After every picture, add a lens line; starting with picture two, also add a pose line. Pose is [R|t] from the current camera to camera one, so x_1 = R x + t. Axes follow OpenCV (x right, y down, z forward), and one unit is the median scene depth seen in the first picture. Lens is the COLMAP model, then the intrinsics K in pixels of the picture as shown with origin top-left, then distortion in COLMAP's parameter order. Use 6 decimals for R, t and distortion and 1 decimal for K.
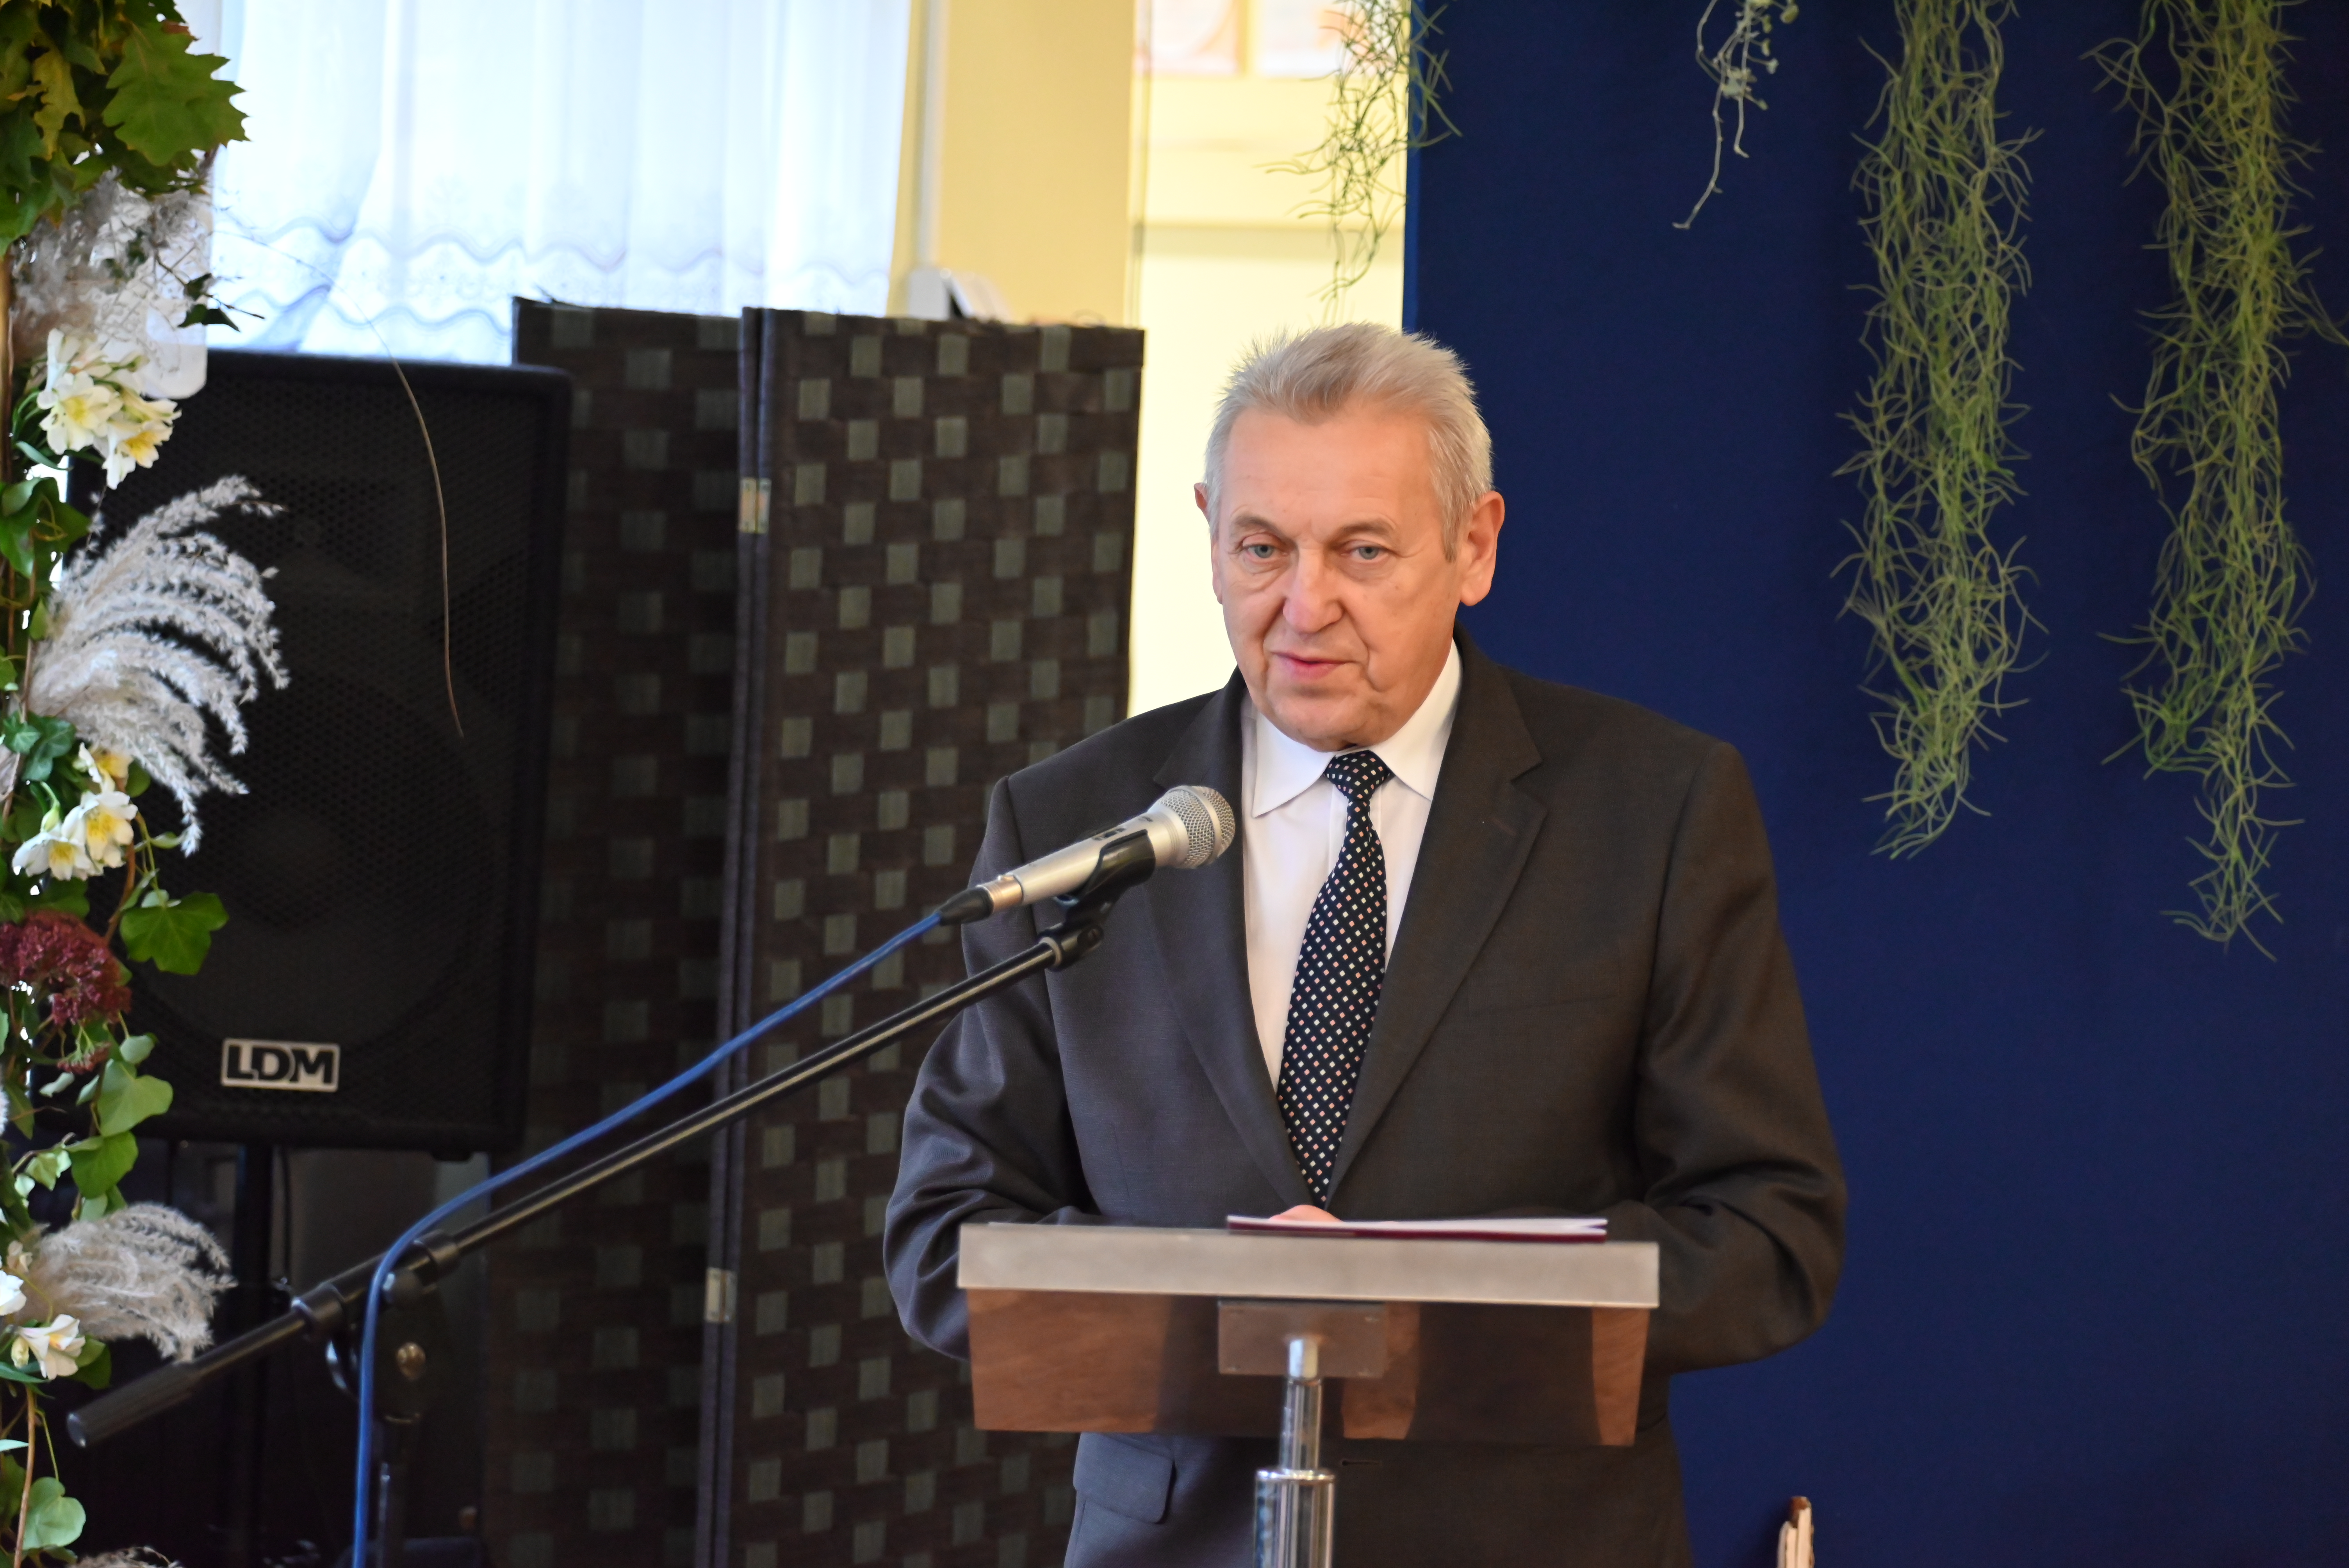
lens RADIAL K [[7803.6, 0, 1174.5], [0, 7803.6, 784.0], [0, 0, 1]] dist [0.103940, -2.142672]
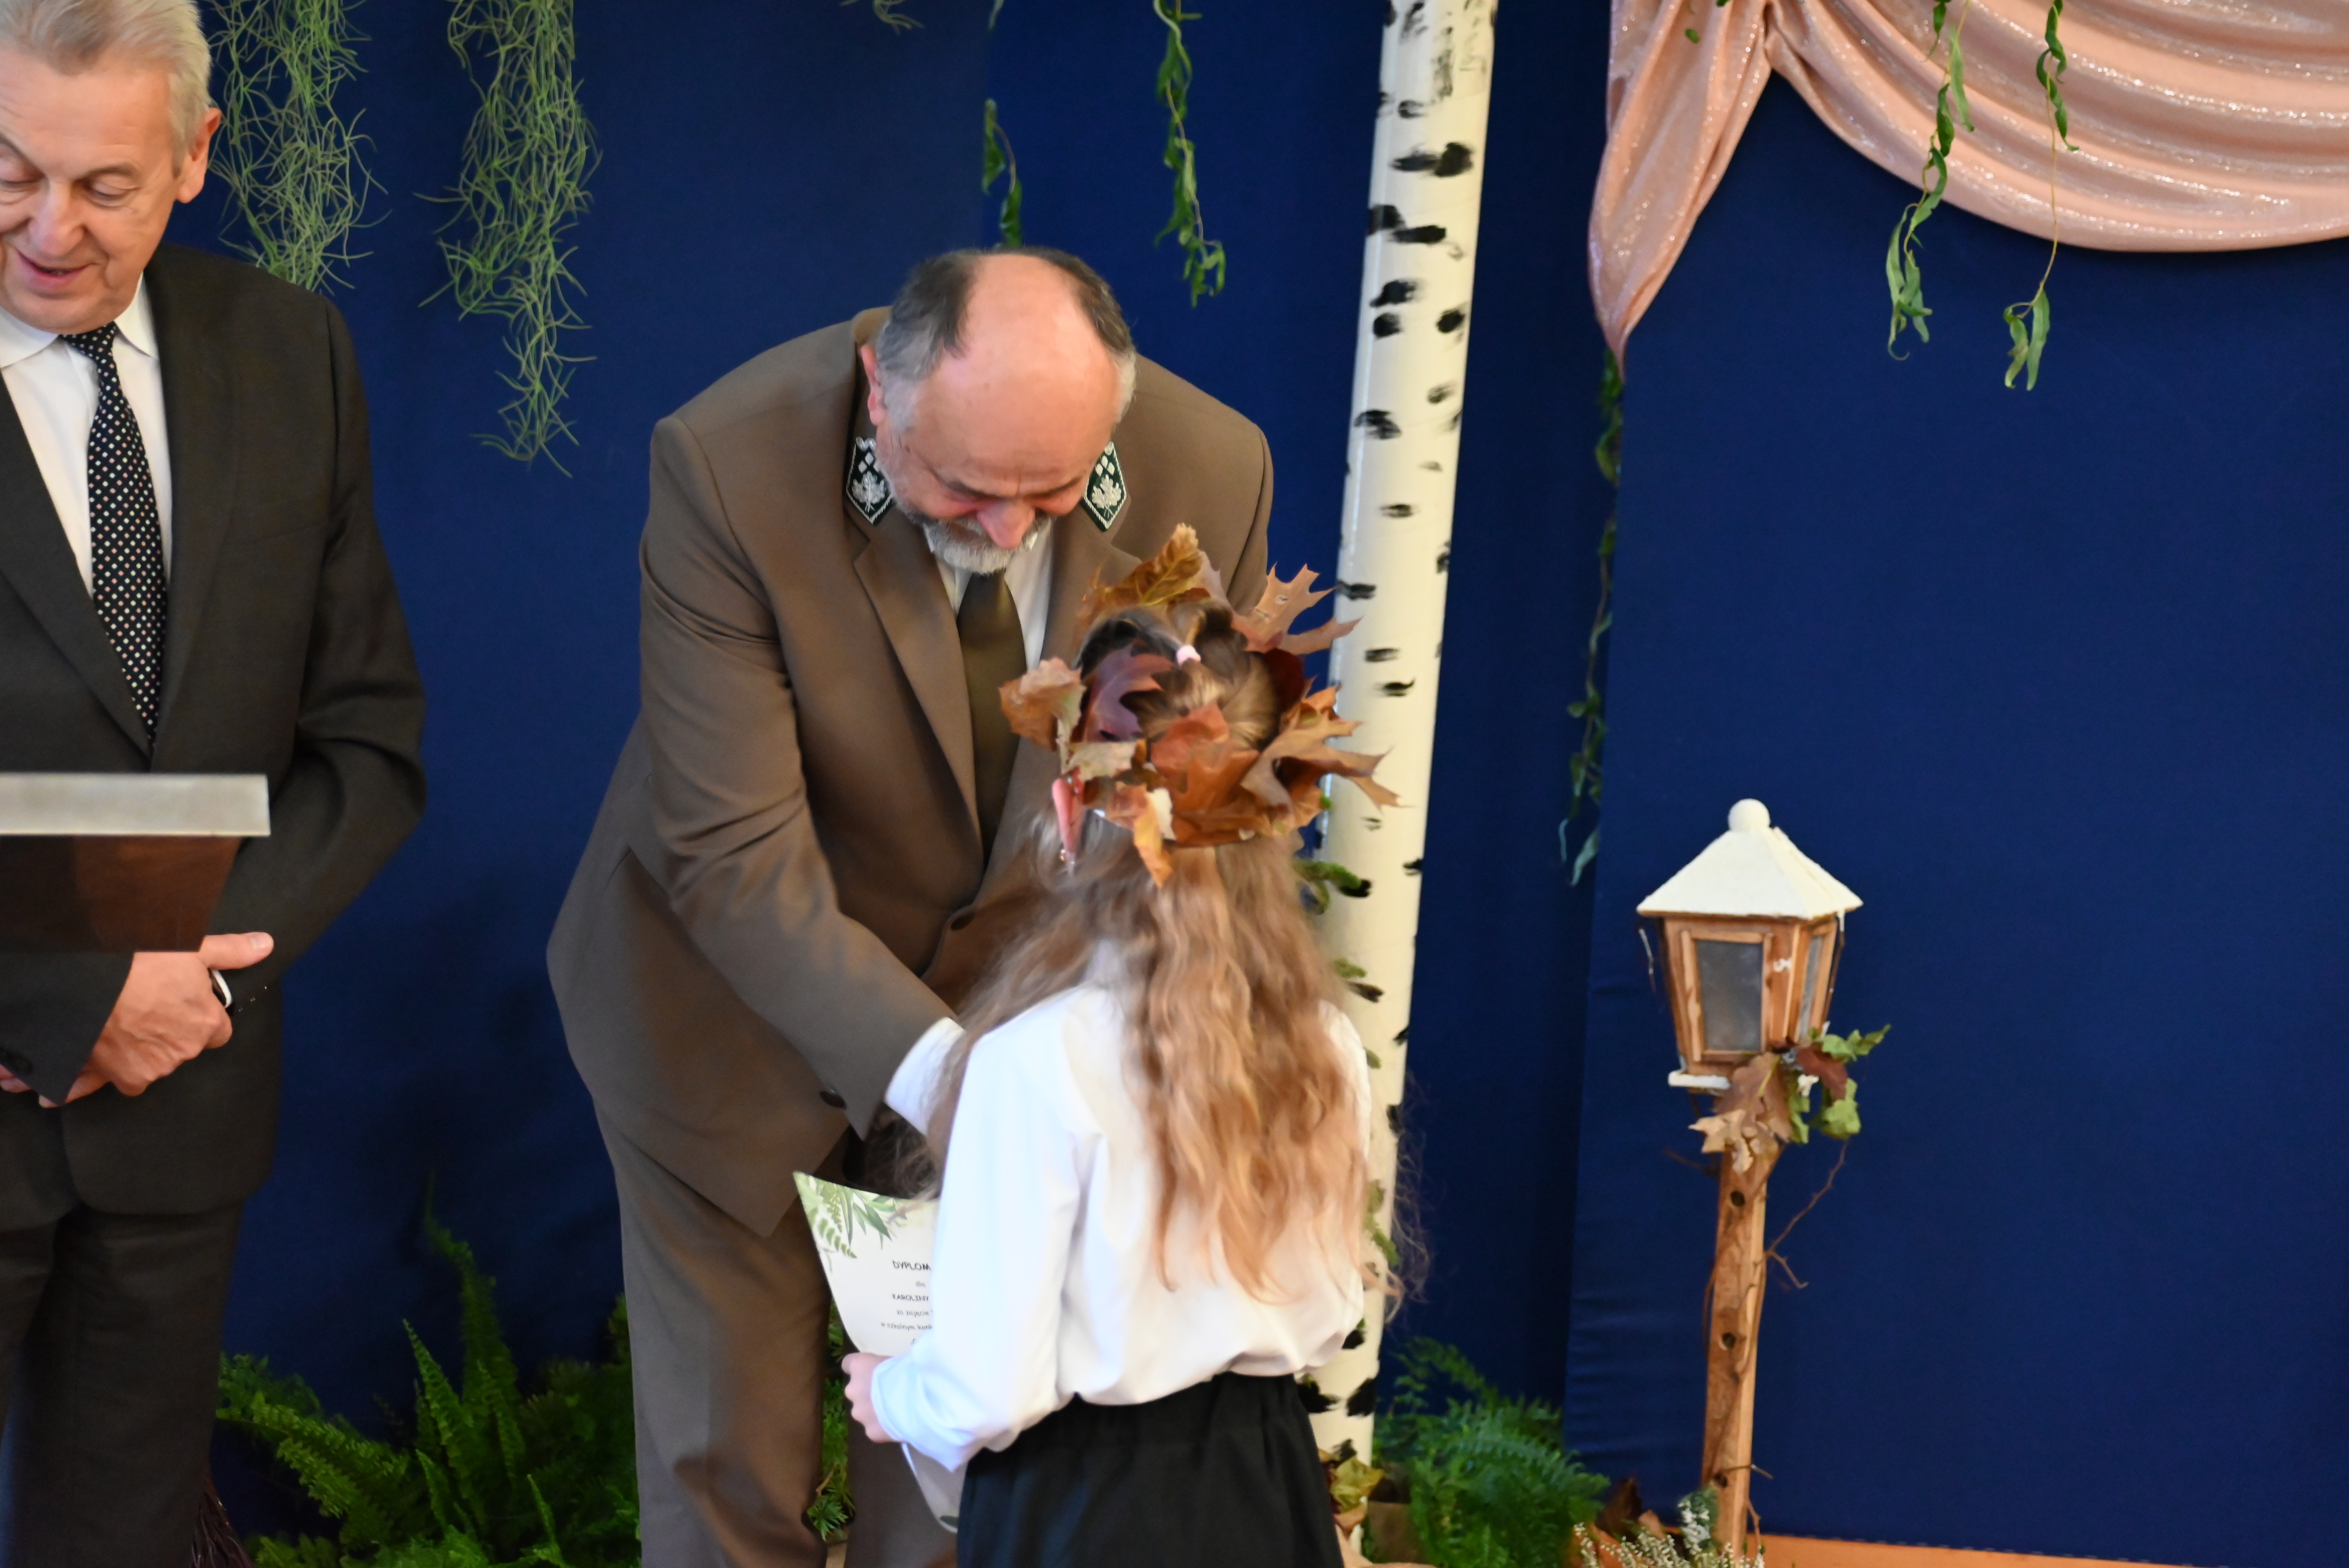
lens RADIAL K [[5933.5, 0, 1174.5], [0, 5933.5, 784.0], [0, 0, 1]] dist [-0.008302, 0.368787]
pose [[0.948574, -0.018370, 0.316023, -0.054855], [-0.008656, 0.996436, 0.083904, -0.006948], [-0.316438, -0.082325, 0.945034, 0.130320]]
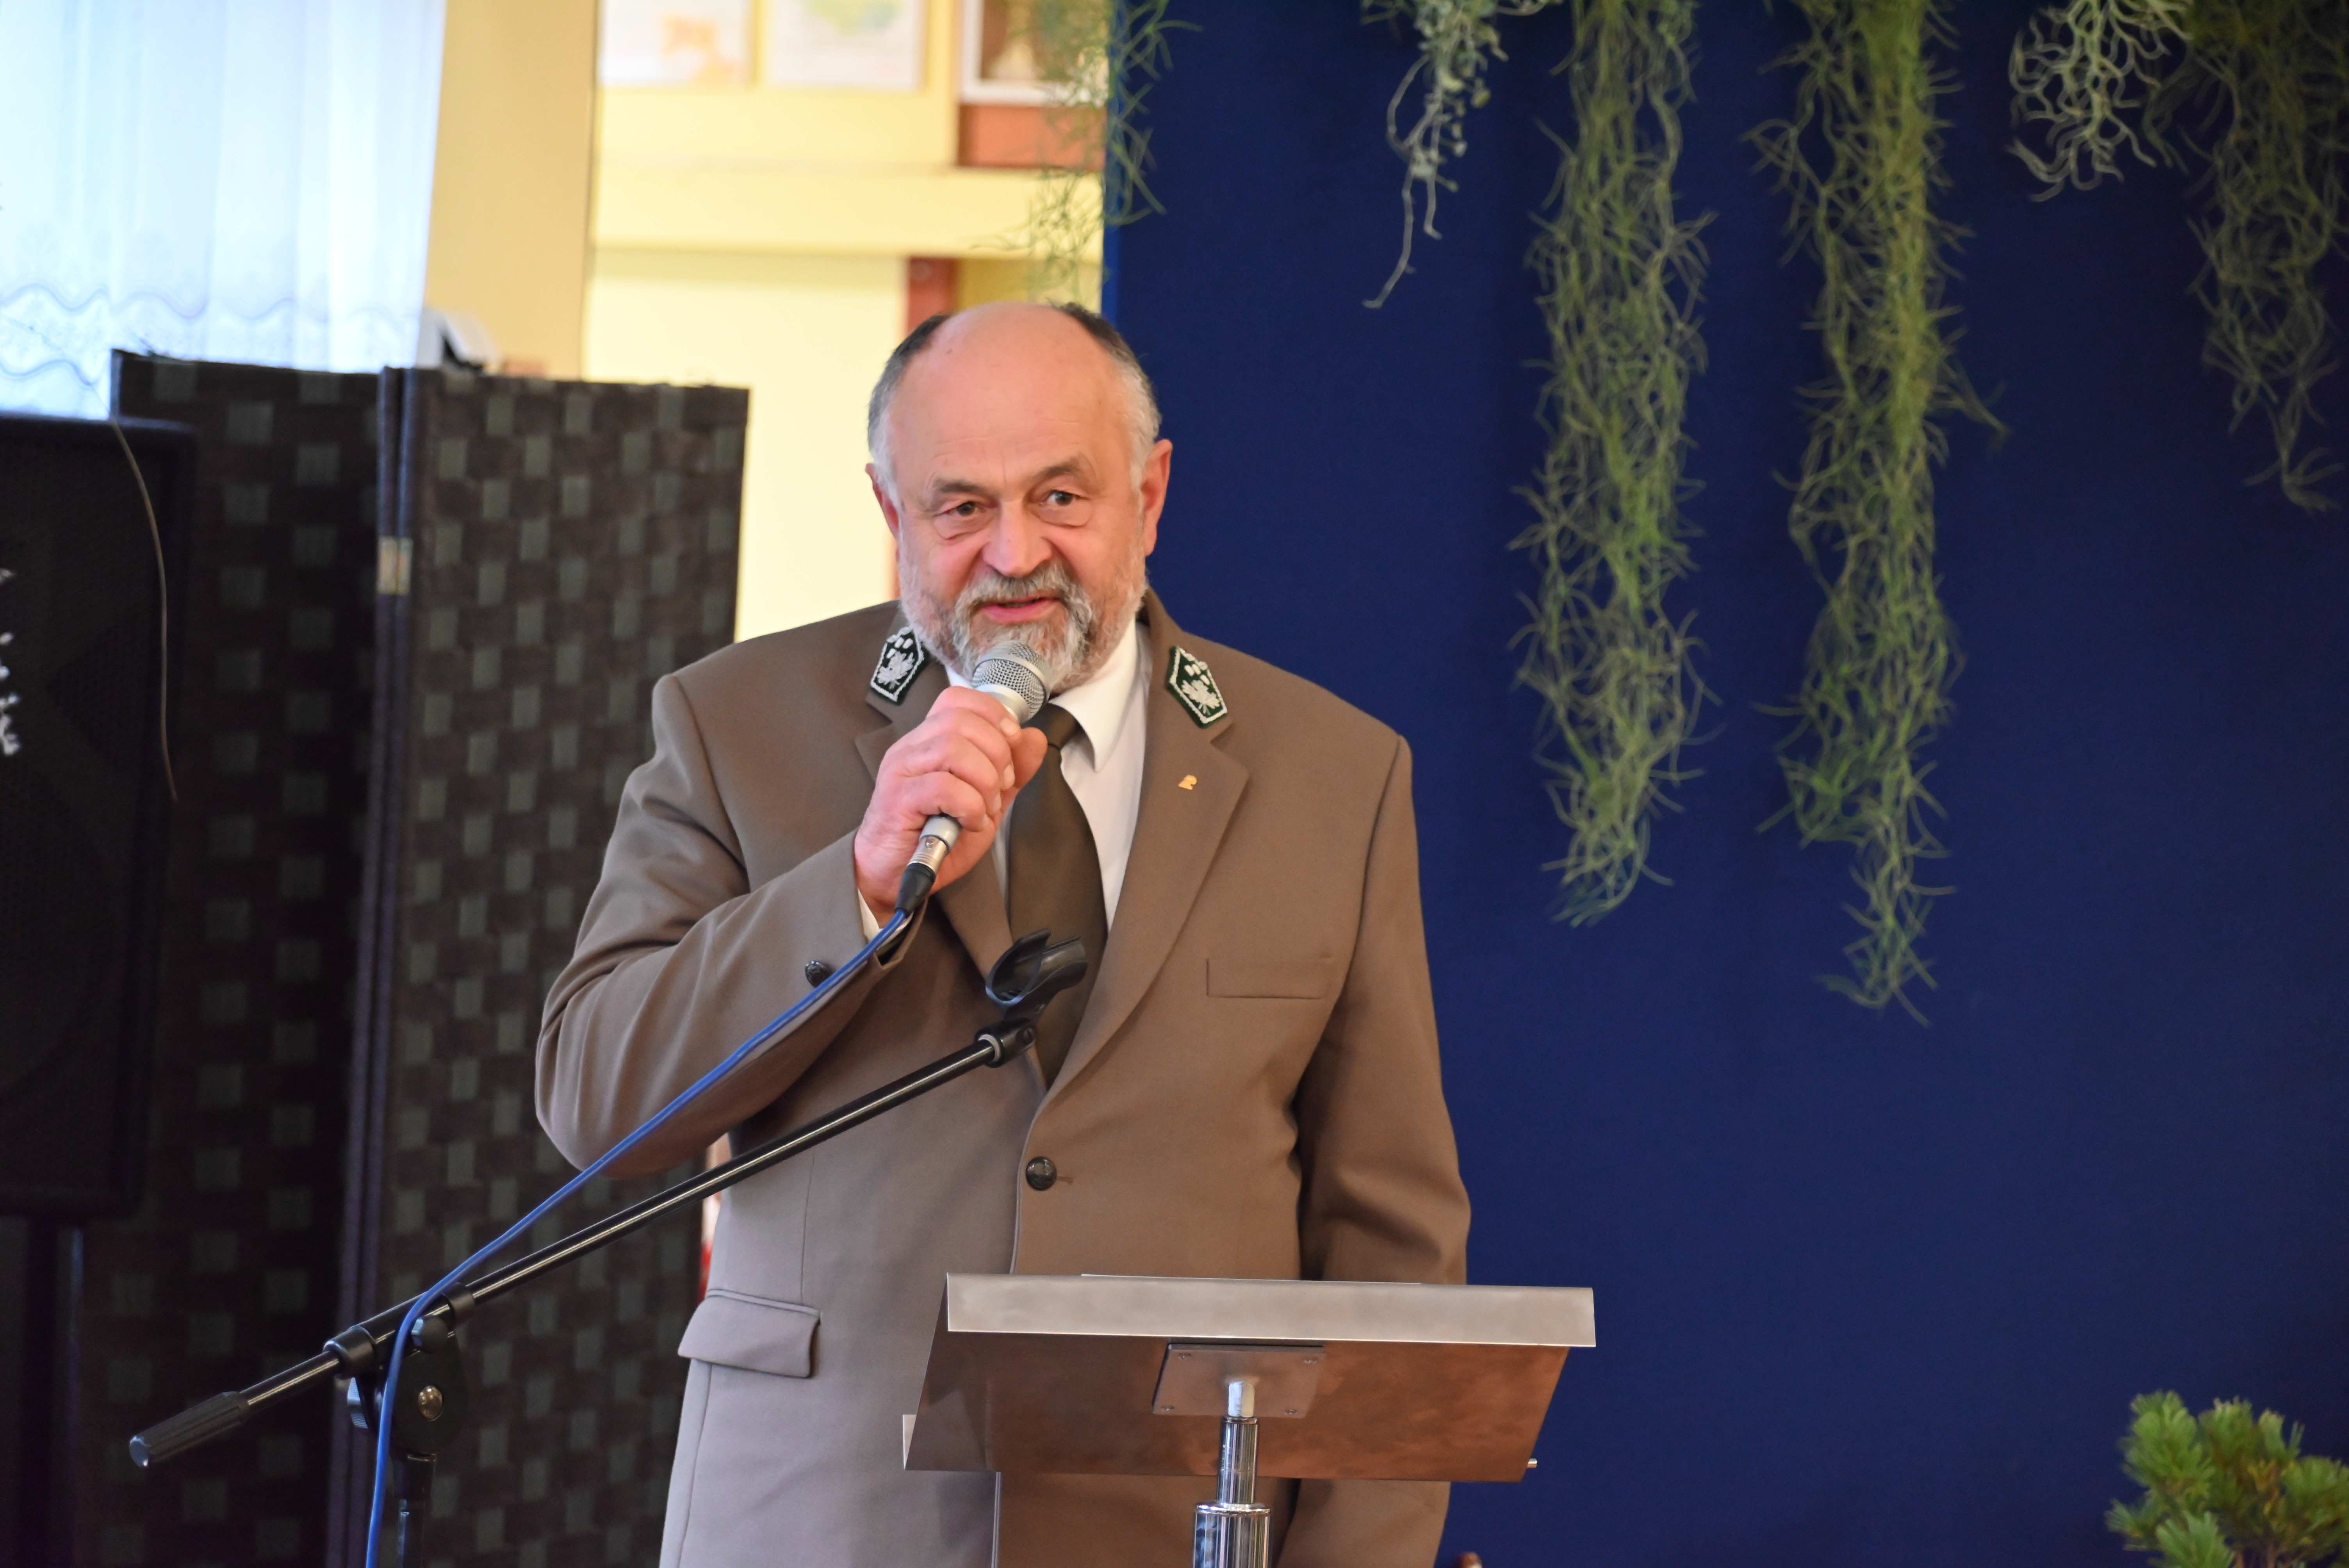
lens RADIAL K [[9041.3, 0, 1174.5], [0, 9041.3, 784.0], [0, 0, 1]] dist [0.016536, -2.650140]
pose [[0.991748, 0.004385, 0.128131, -0.109114], [-0.003918, 0.999985, -0.003900, -0.004028], [-0.128146, 0.003366, 0.991750, -0.161804]]
